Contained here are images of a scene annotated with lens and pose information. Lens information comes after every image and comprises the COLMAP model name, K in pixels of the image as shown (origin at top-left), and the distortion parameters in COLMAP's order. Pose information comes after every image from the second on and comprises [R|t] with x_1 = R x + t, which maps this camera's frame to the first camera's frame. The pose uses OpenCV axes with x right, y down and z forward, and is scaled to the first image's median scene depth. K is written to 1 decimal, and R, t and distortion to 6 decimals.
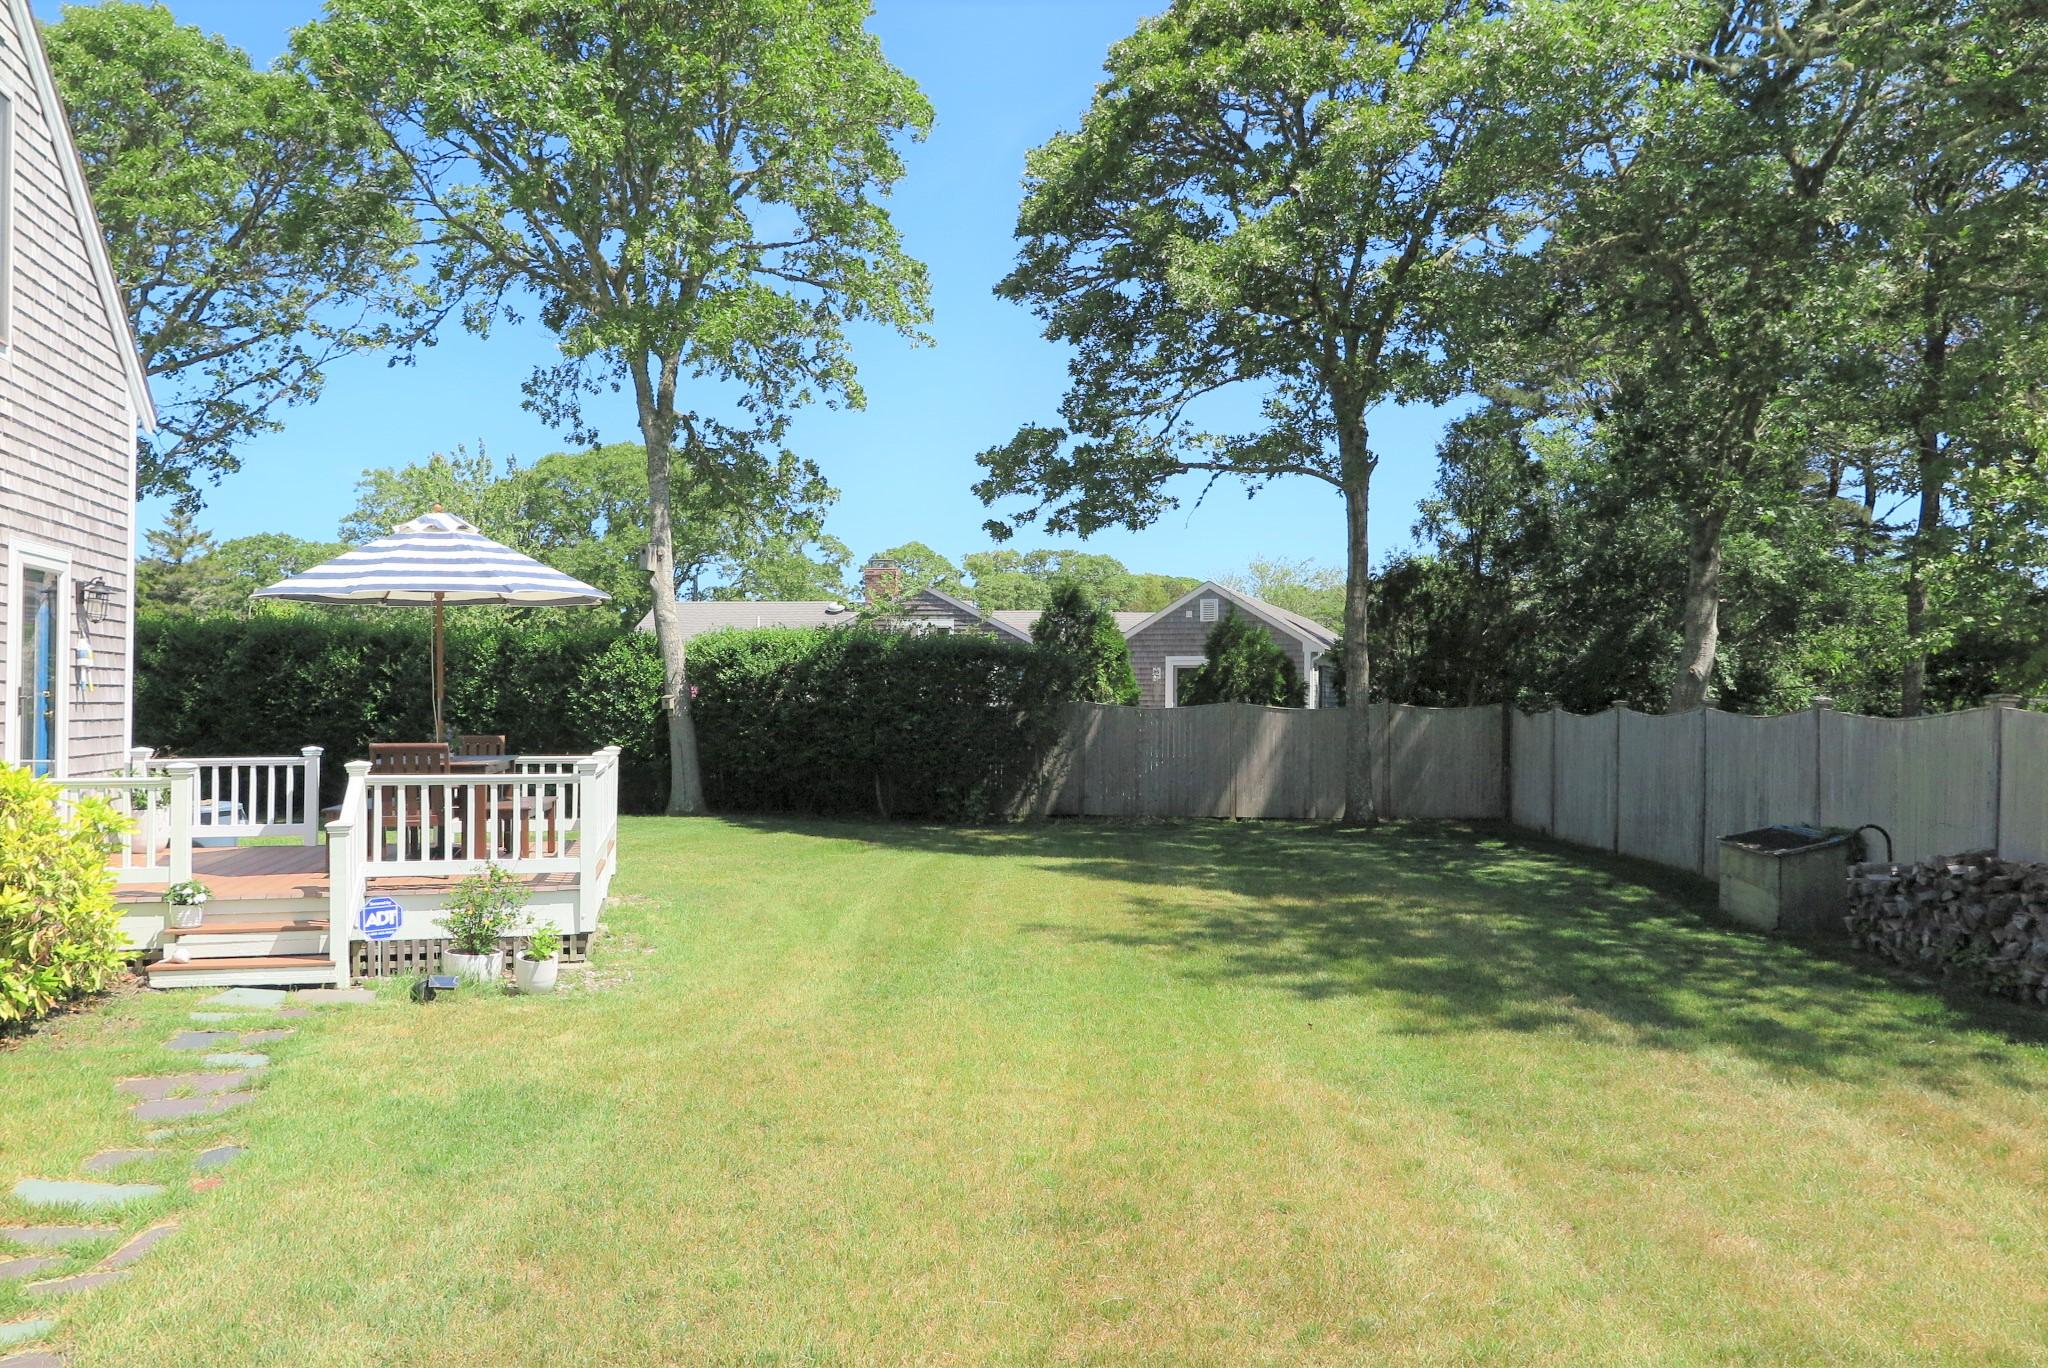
lens RADIAL K [[1407.8, 0, 1034.6], [0, 1407.8, 686.3], [0, 0, 1]] dist [-0.013030, 0.008765]
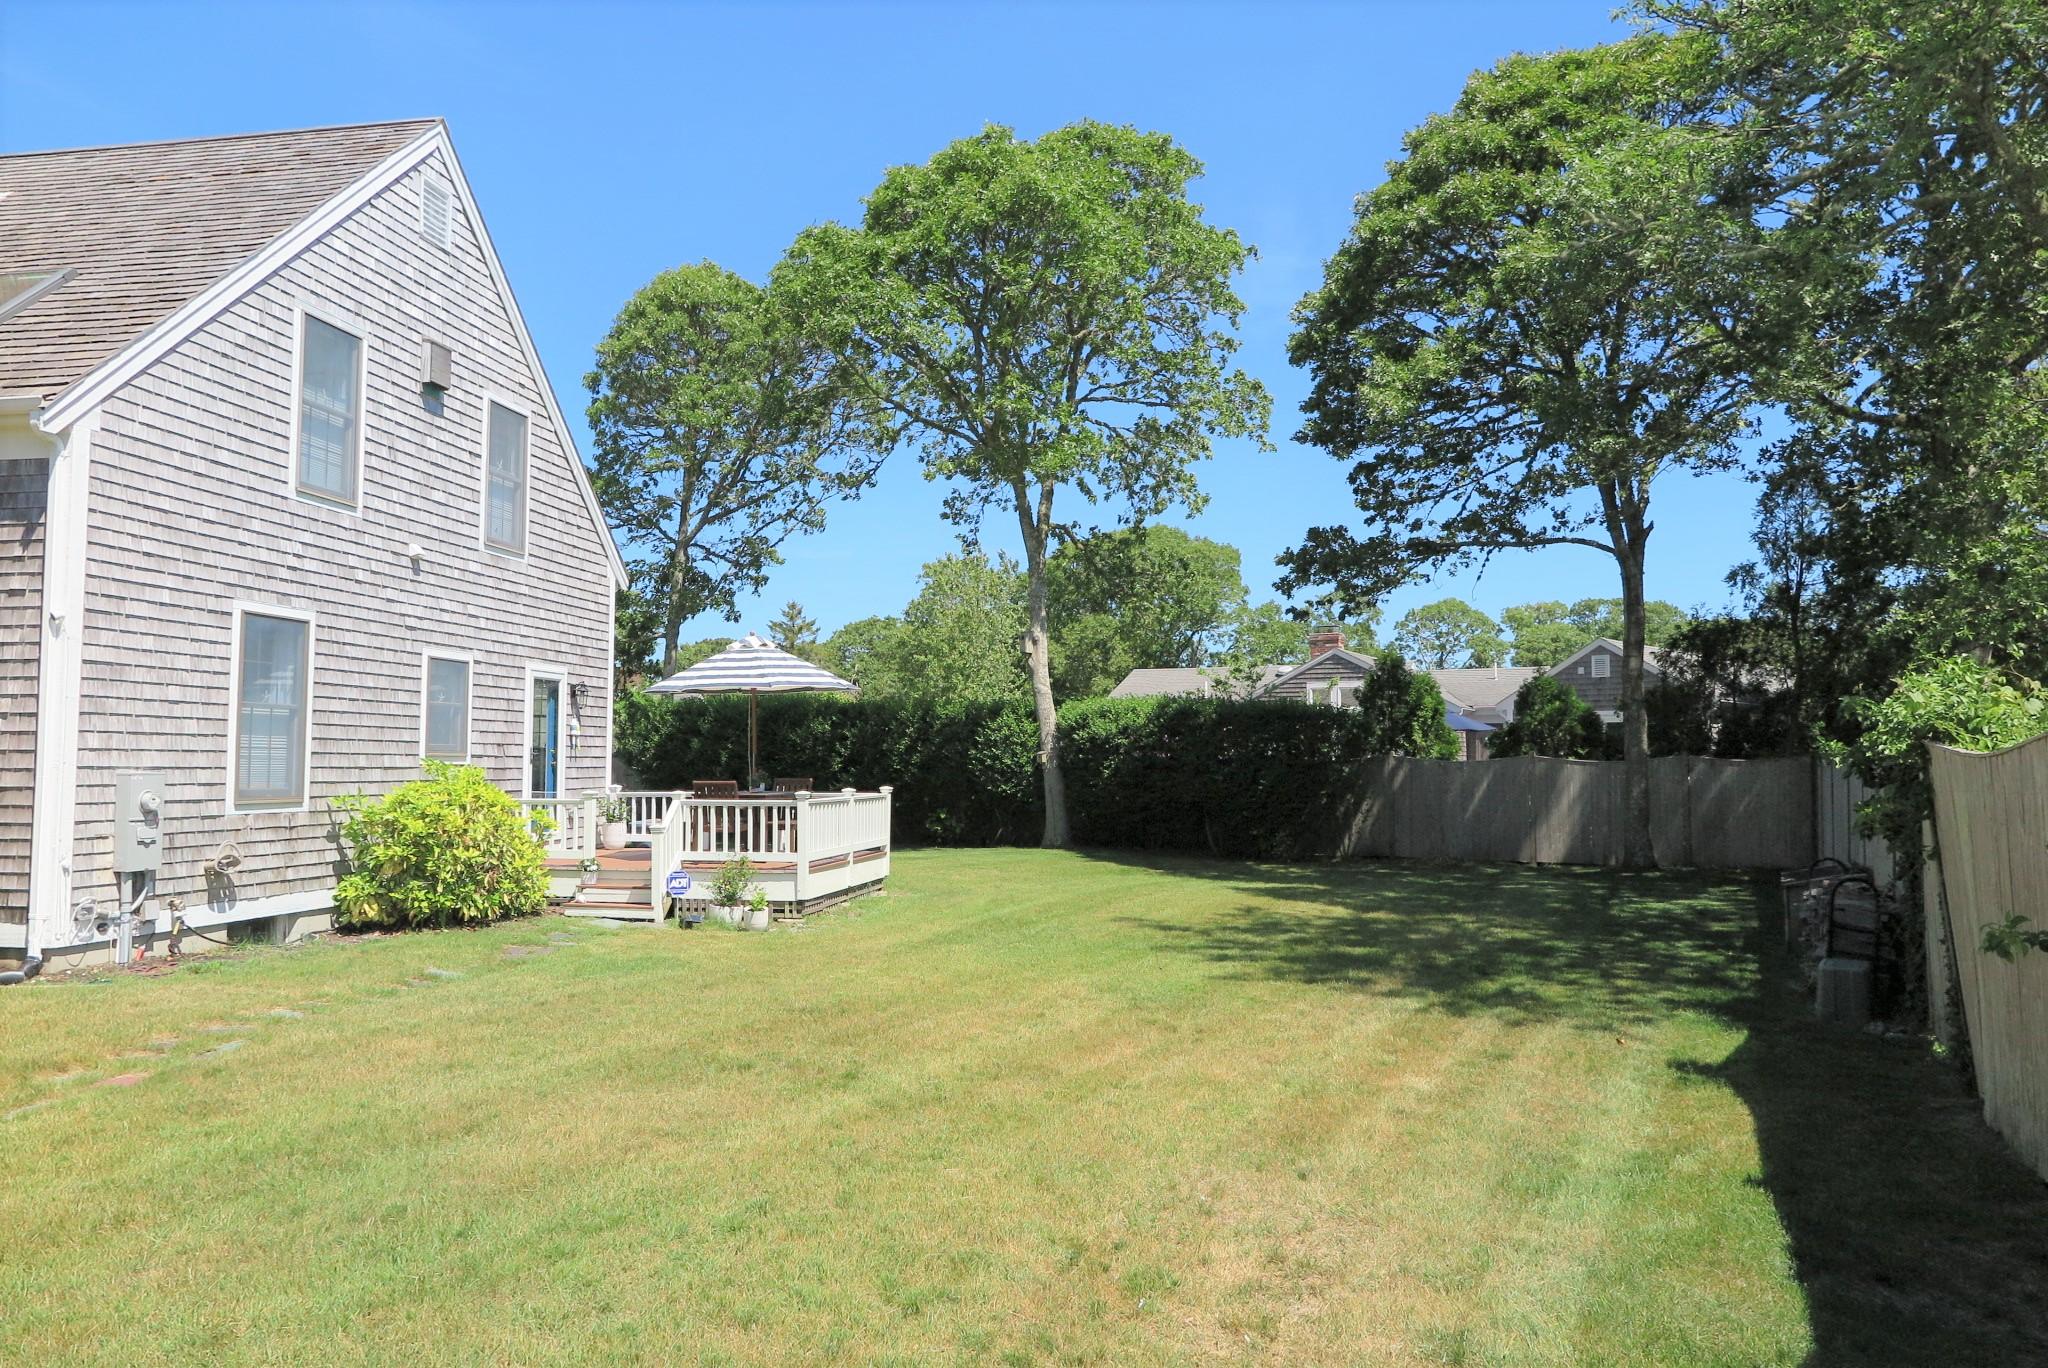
lens RADIAL K [[1407.8, 0, 1023.5], [0, 1407.8, 682.8], [0, 0, 1]] dist [-0.013030, 0.008765]
pose [[0.912700, -0.024532, -0.407893, 0.238075], [0.006901, 0.998979, -0.044641, 0.000984], [0.408572, 0.037929, 0.911938, -0.150521]]
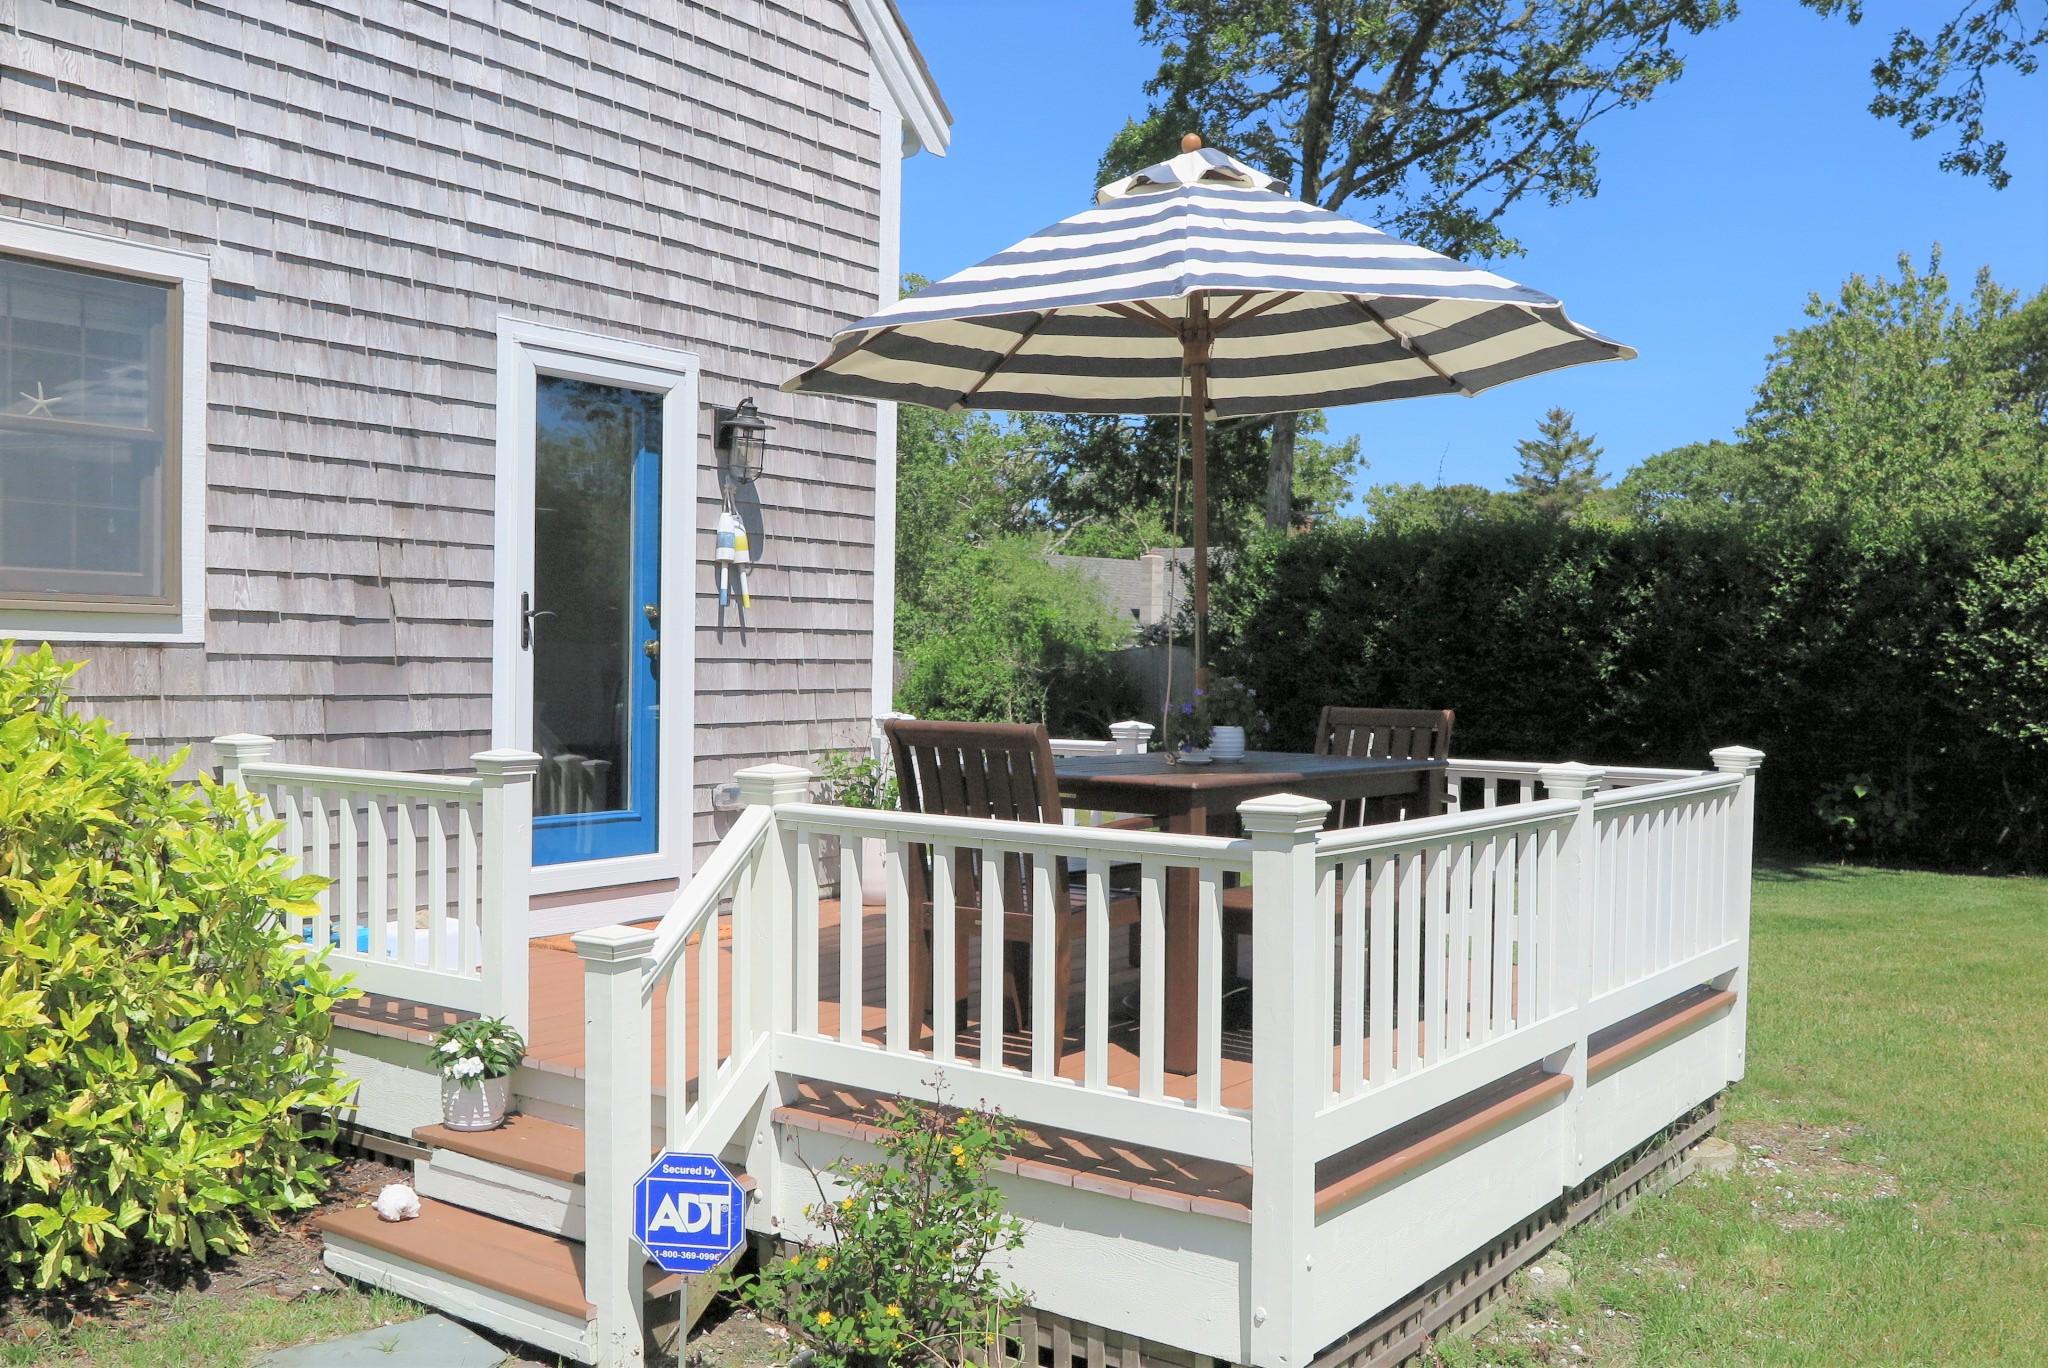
lens RADIAL K [[1833.6, 0, 1020.3], [0, 1833.6, 690.1], [0, 0, 1]] dist [0.001349, 0.009884]
pose [[0.638016, 0.020475, -0.769751, -0.022847], [-0.001098, 0.999670, 0.025681, 0.008264], [0.770022, -0.015540, 0.637827, 0.300093]]
